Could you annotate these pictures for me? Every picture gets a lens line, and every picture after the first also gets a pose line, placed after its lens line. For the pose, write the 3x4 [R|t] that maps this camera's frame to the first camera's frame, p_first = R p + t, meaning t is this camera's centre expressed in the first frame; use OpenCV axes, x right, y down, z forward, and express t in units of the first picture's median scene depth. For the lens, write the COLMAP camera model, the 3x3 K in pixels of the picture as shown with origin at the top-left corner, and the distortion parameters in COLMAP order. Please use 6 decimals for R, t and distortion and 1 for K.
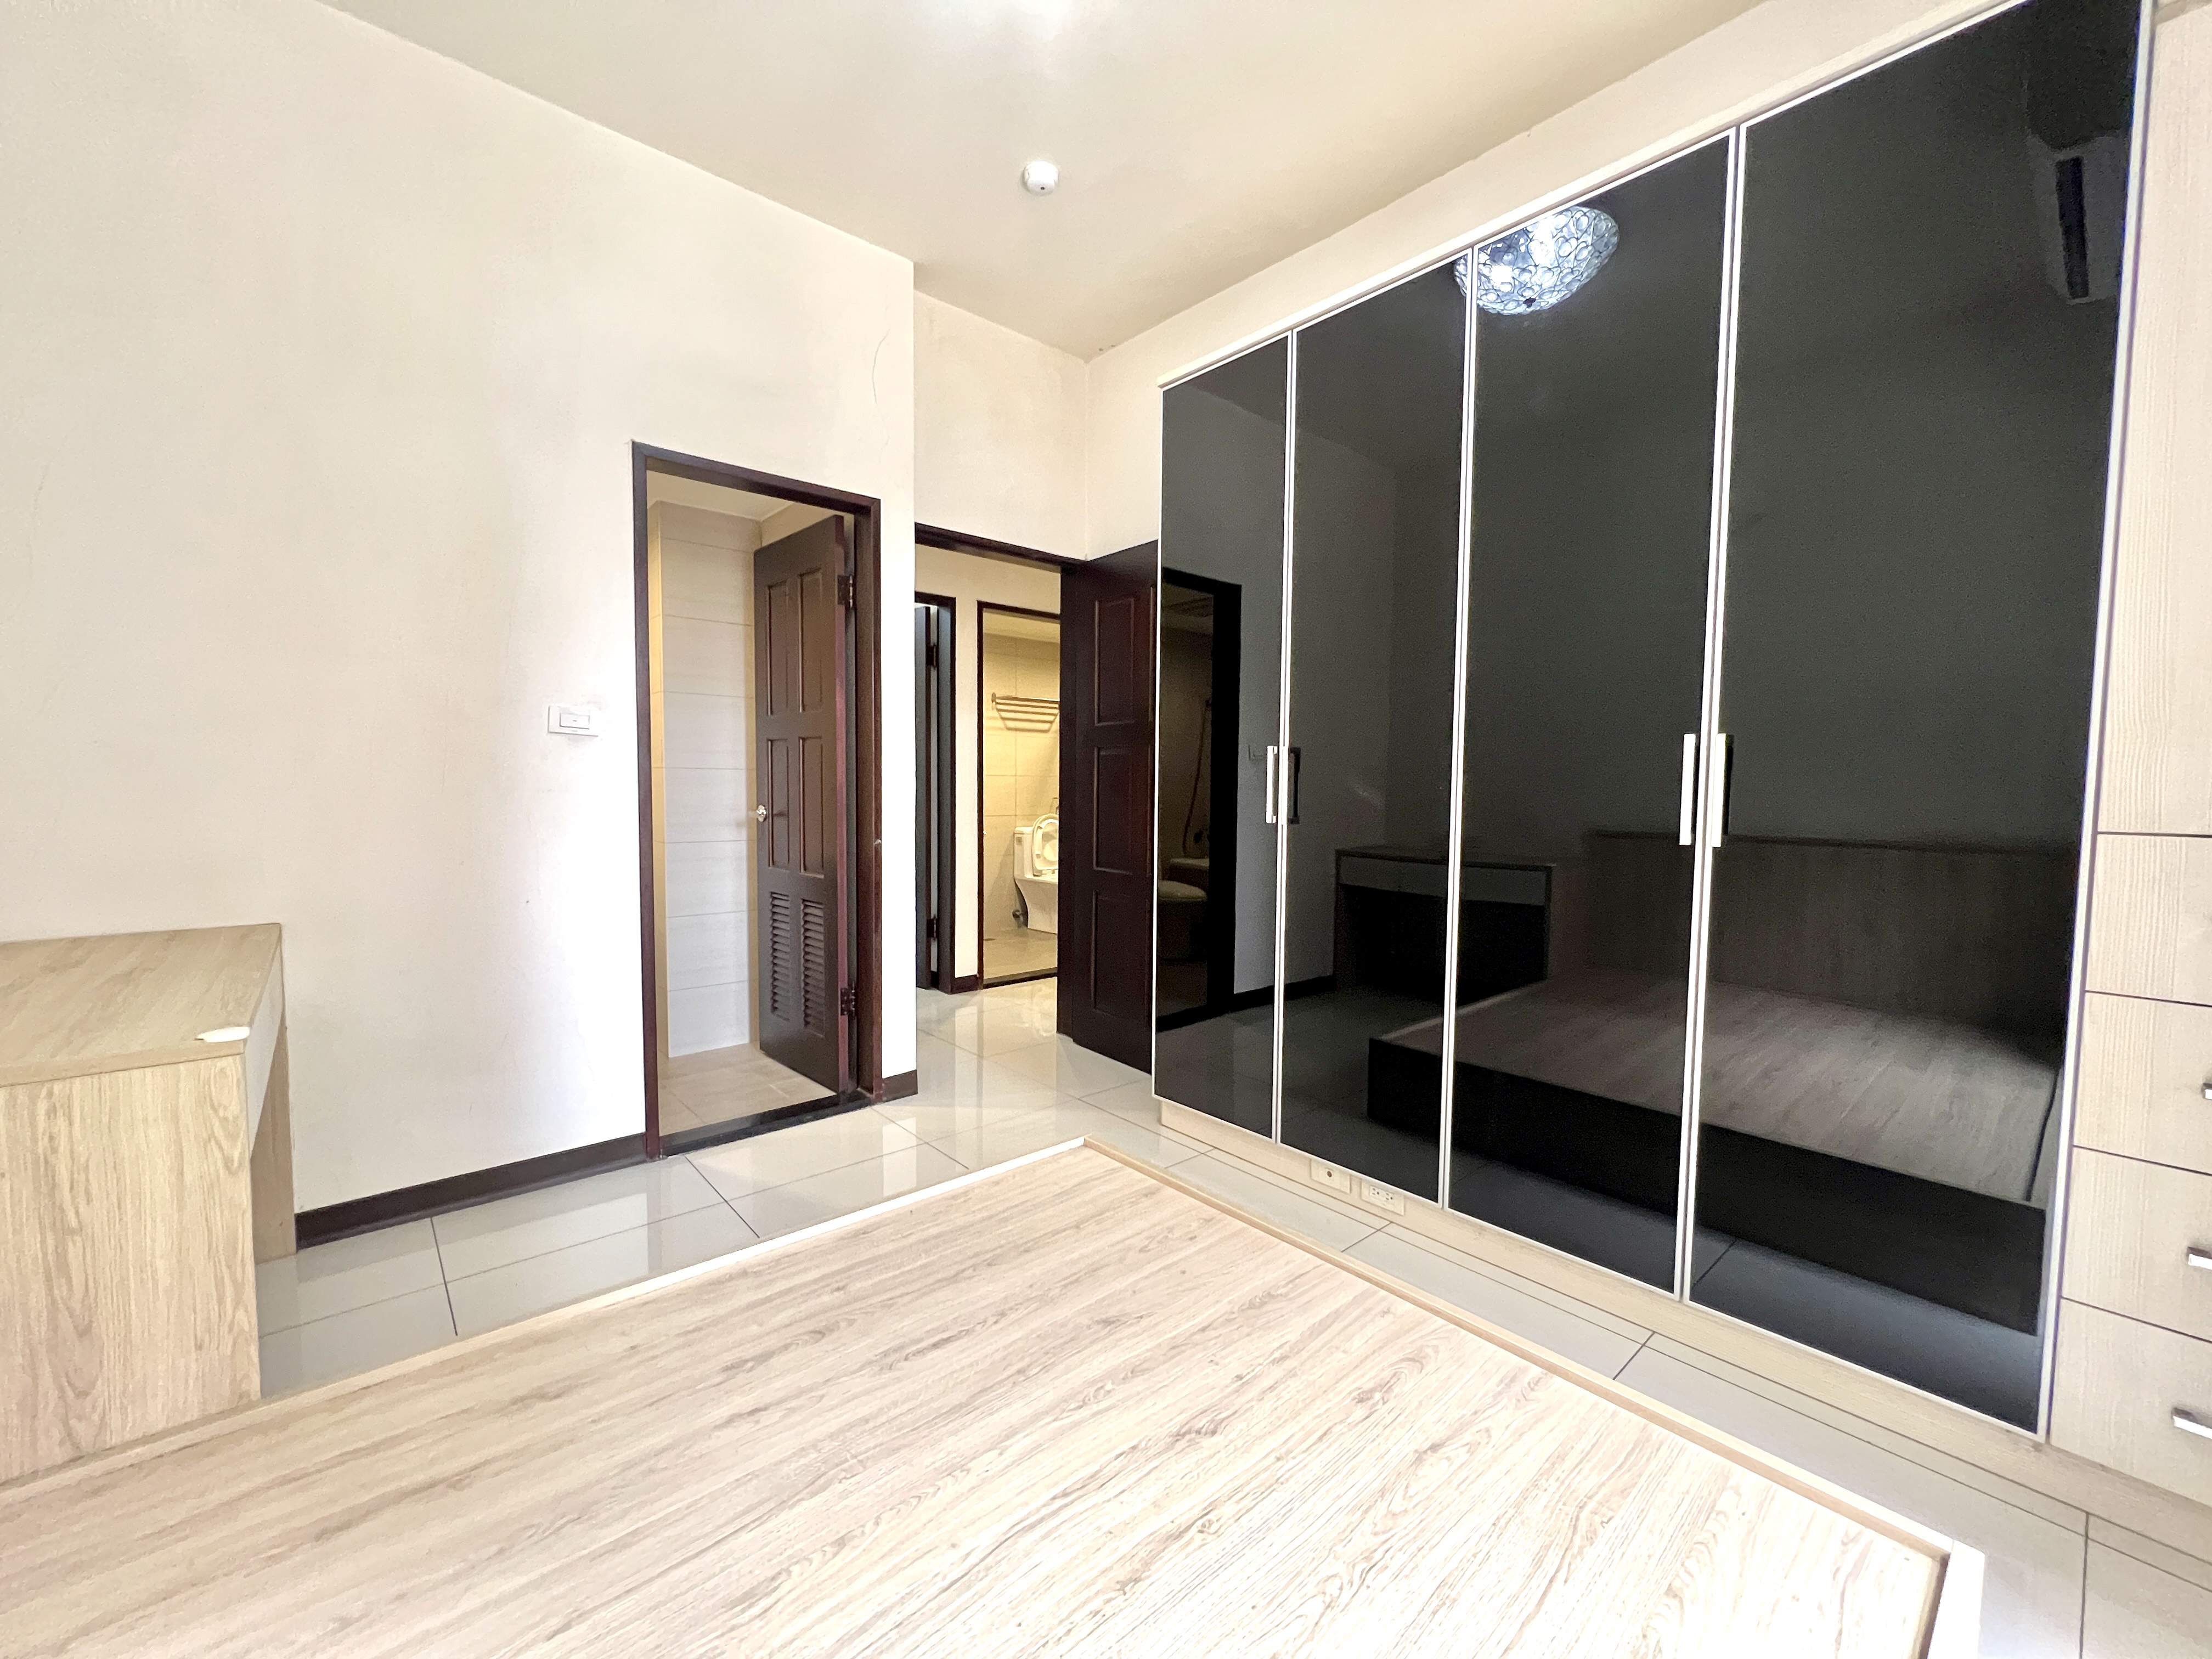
lens RADIAL K [[887.0, 0, 1109.8], [0, 887.0, 832.6], [0, 0, 1]] dist [-0.002758, 0.000088]
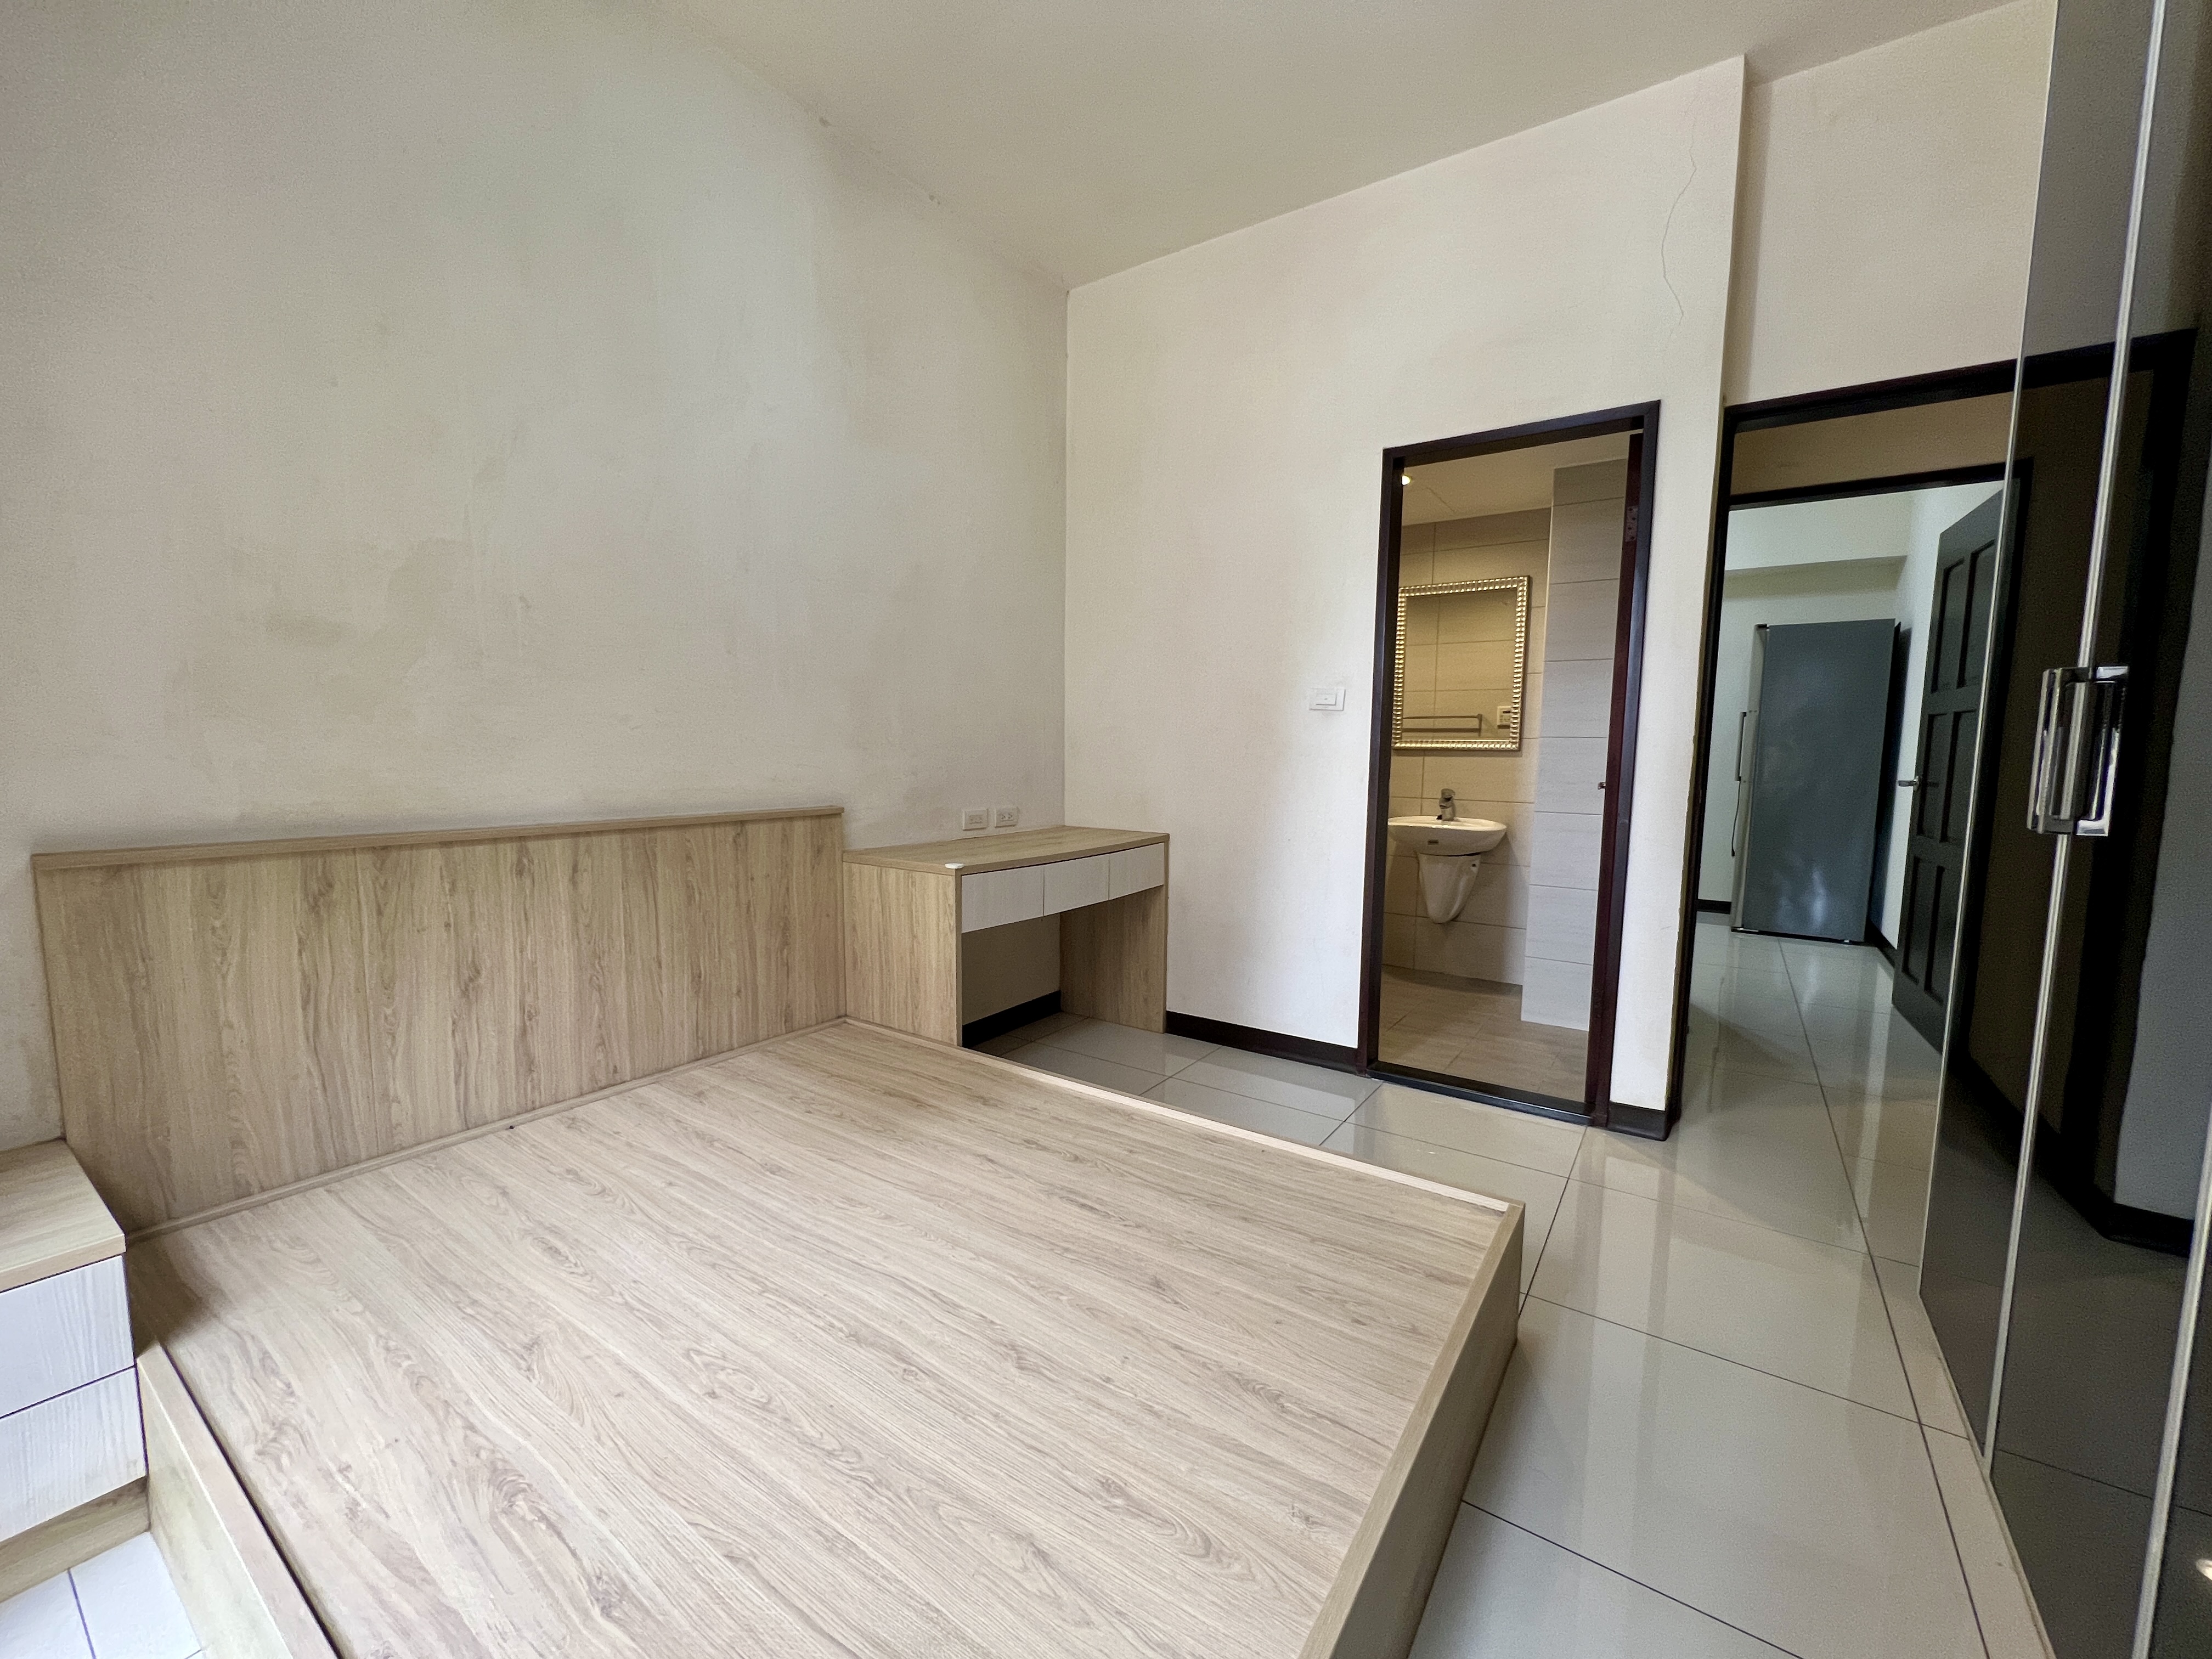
lens RADIAL K [[887.0, 0, 1101.0], [0, 887.0, 832.4], [0, 0, 1]] dist [-0.002758, 0.000088]
pose [[0.240959, 0.087324, -0.966599, 0.931216], [-0.062059, 0.995292, 0.074446, -0.023032], [0.968549, 0.042048, 0.245244, 0.696621]]
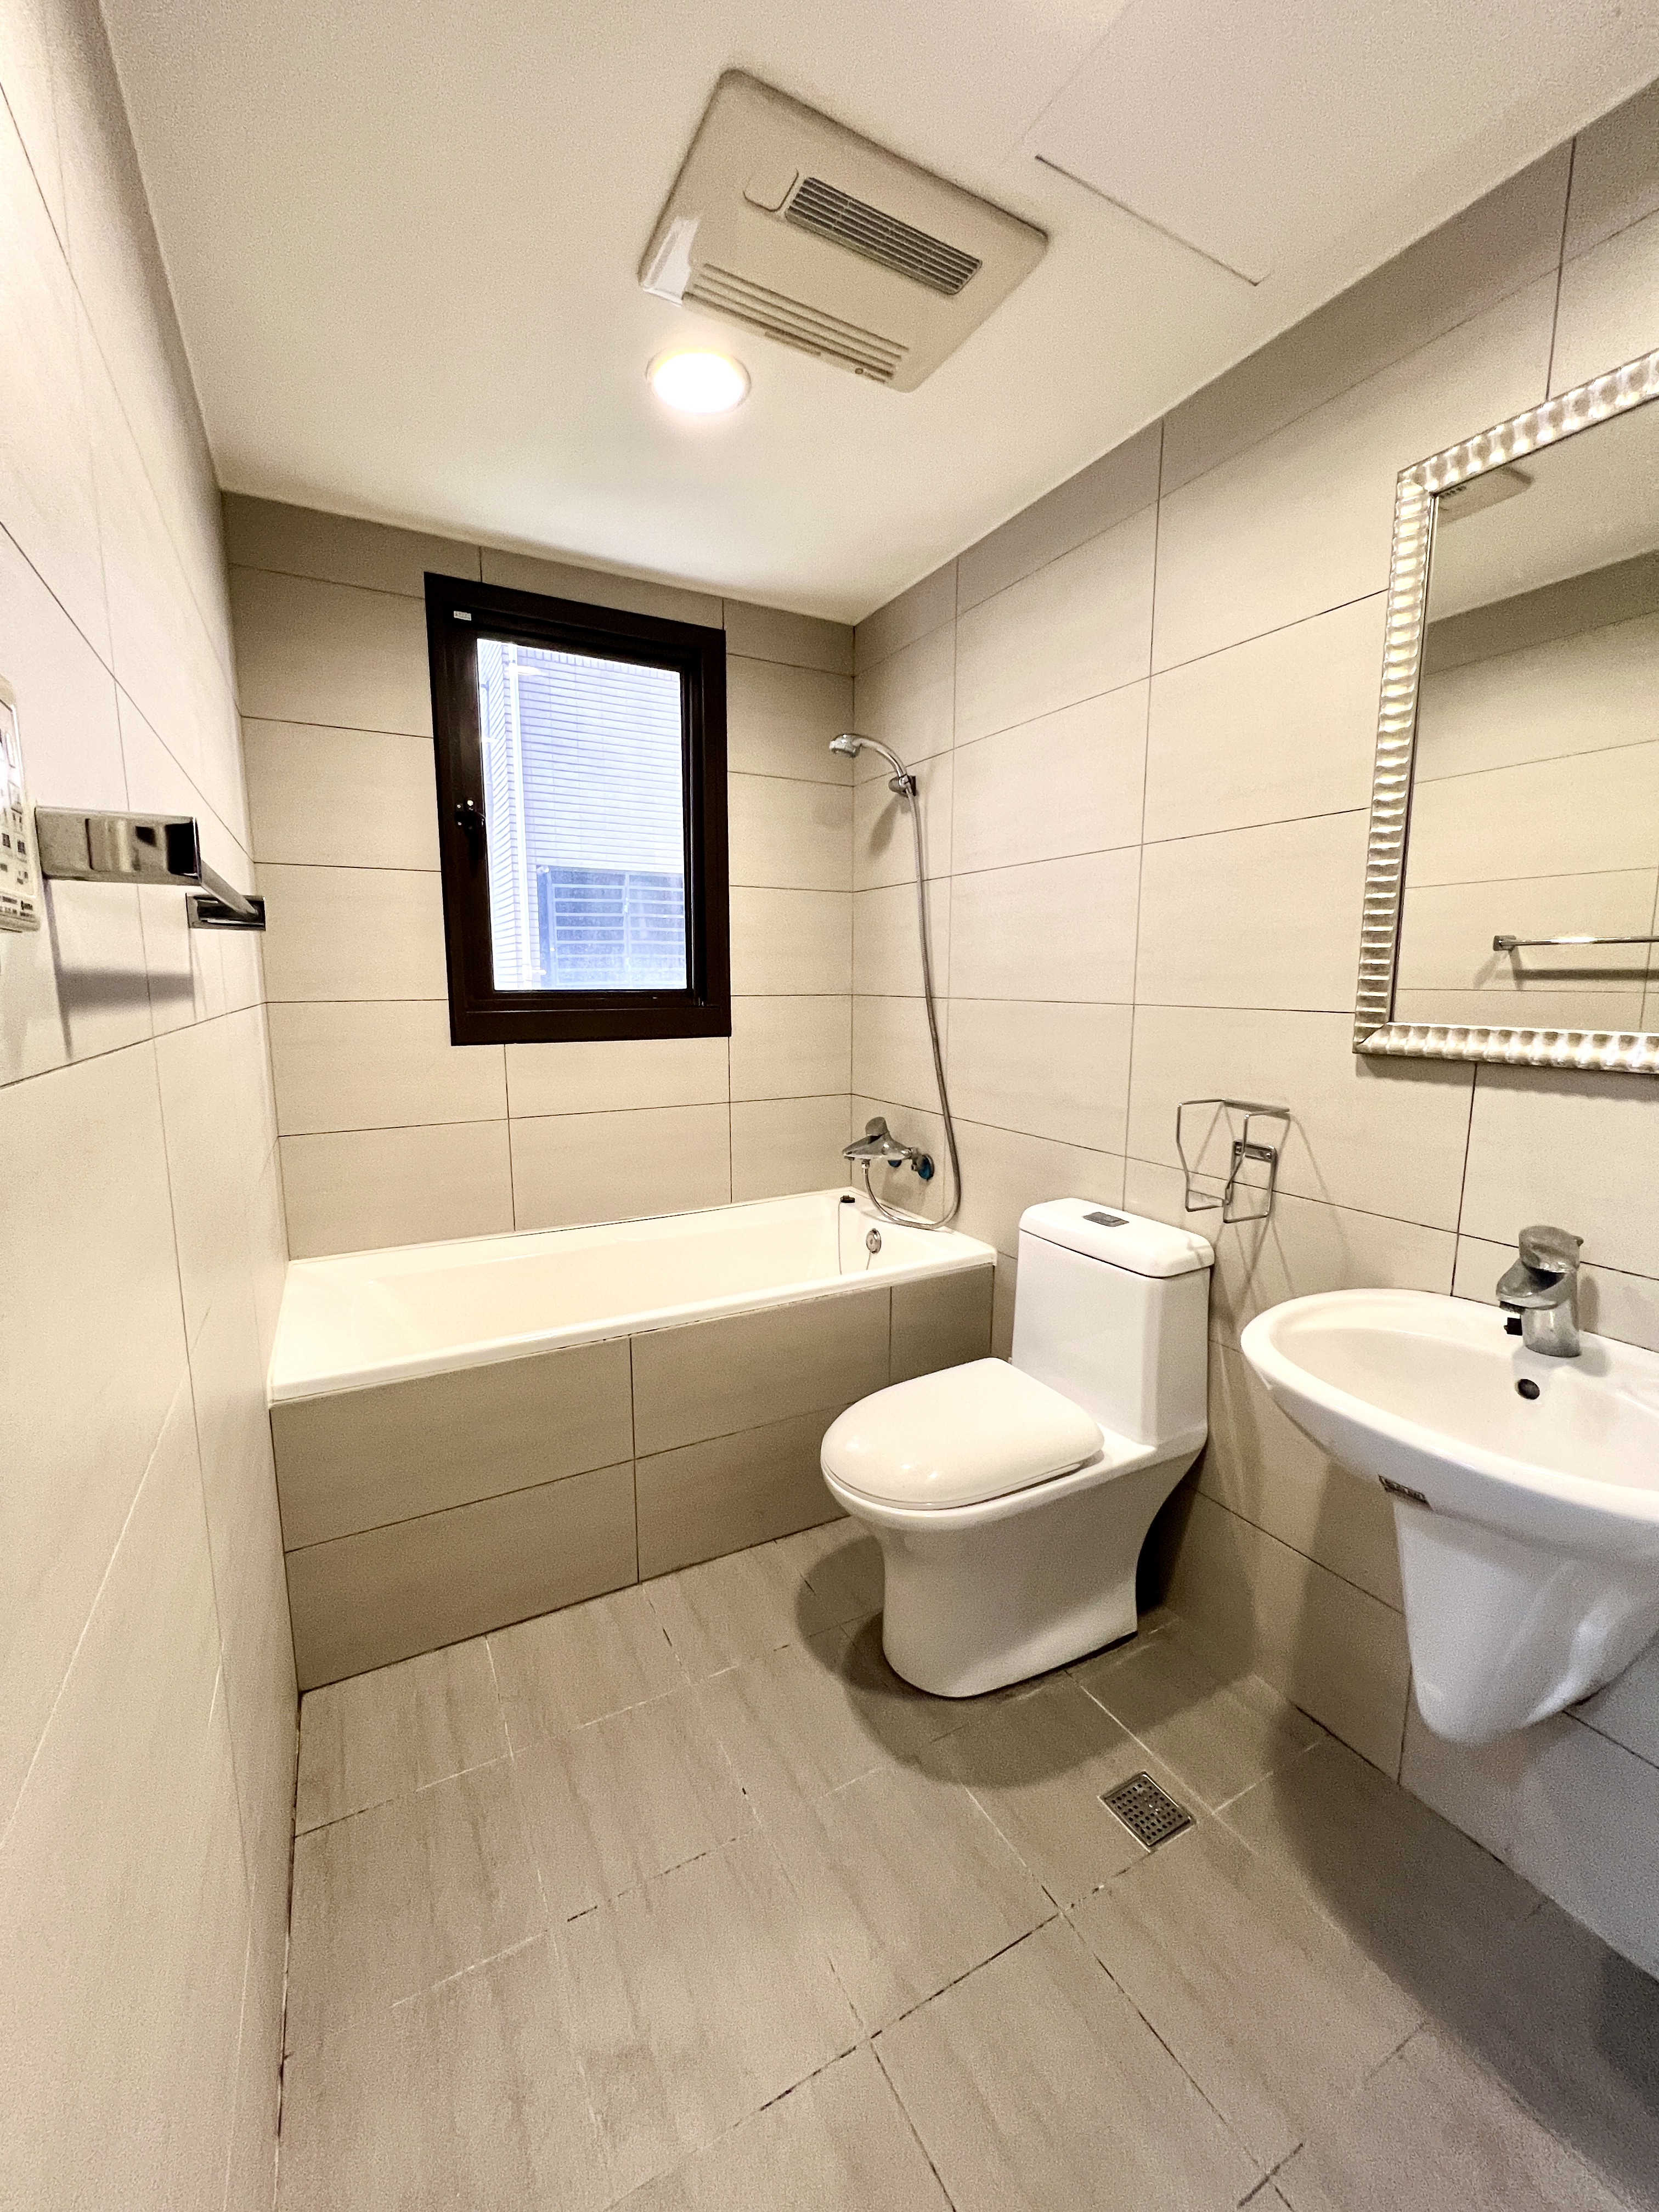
lens RADIAL K [[887.0, 0, 834.4], [0, 887.0, 1110.2], [0, 0, 1]] dist [-0.002758, 0.000088]
pose [[-0.213507, 0.121978, -0.969297, -0.328665], [-0.058684, 0.988782, 0.137356, -0.135966], [0.975177, 0.086208, -0.203953, 1.694464]]
